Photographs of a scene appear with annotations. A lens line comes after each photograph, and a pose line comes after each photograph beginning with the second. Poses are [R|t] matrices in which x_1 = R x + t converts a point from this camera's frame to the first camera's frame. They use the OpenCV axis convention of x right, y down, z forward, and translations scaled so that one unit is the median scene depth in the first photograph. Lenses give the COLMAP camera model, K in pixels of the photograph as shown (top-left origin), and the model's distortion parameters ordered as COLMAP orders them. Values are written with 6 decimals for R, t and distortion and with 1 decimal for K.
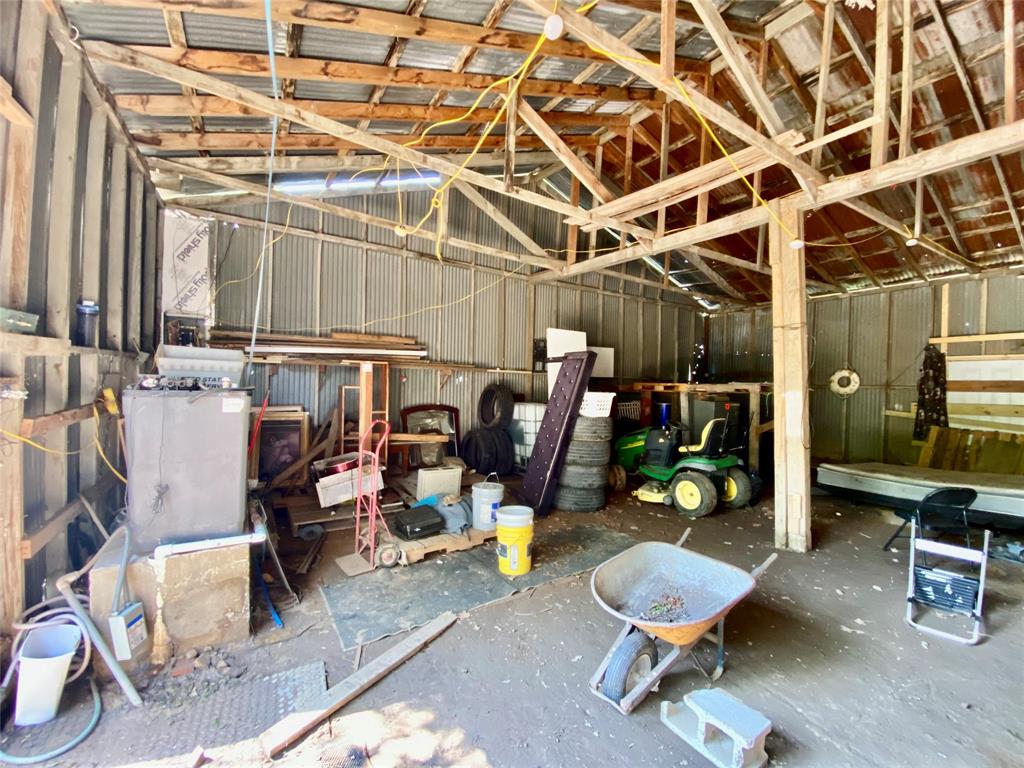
lens RADIAL K [[415.3, 0, 511.9], [0, 415.3, 383.1], [0, 0, 1]] dist [0.014066, -0.001974]
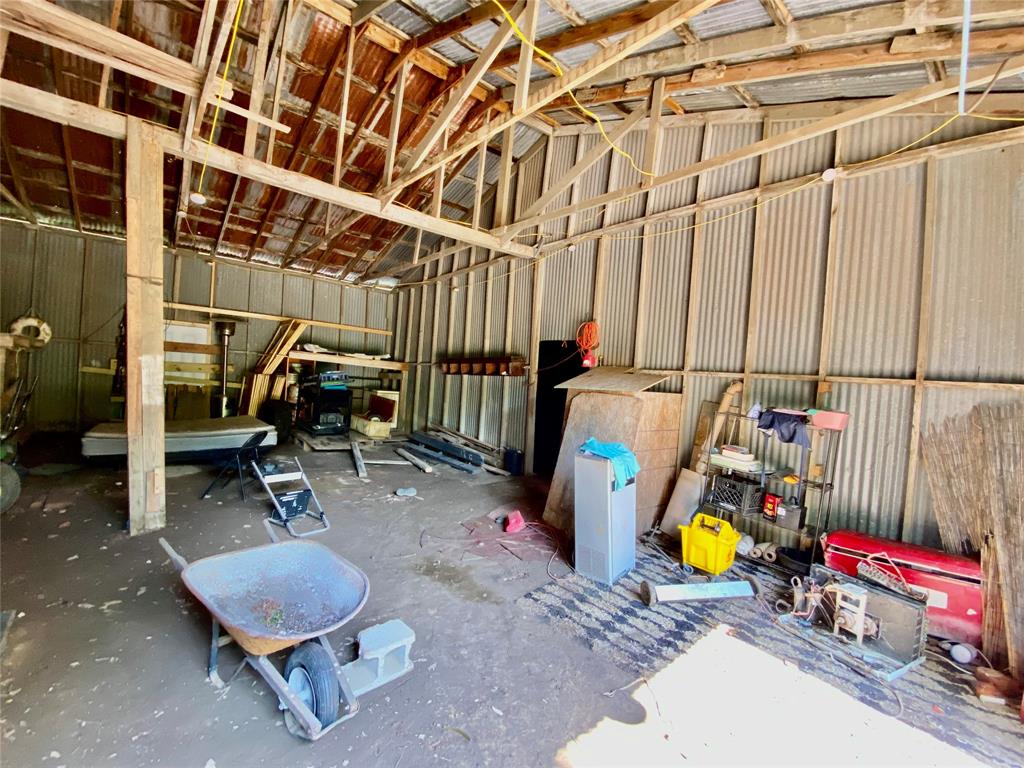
lens RADIAL K [[415.3, 0, 512.5], [0, 415.3, 379.5], [0, 0, 1]] dist [0.014066, -0.001974]
pose [[-0.081086, -0.035734, 0.996066, -0.137637], [-0.071886, 0.996964, 0.029914, -0.004415], [-0.994111, -0.069178, -0.083409, 0.155082]]
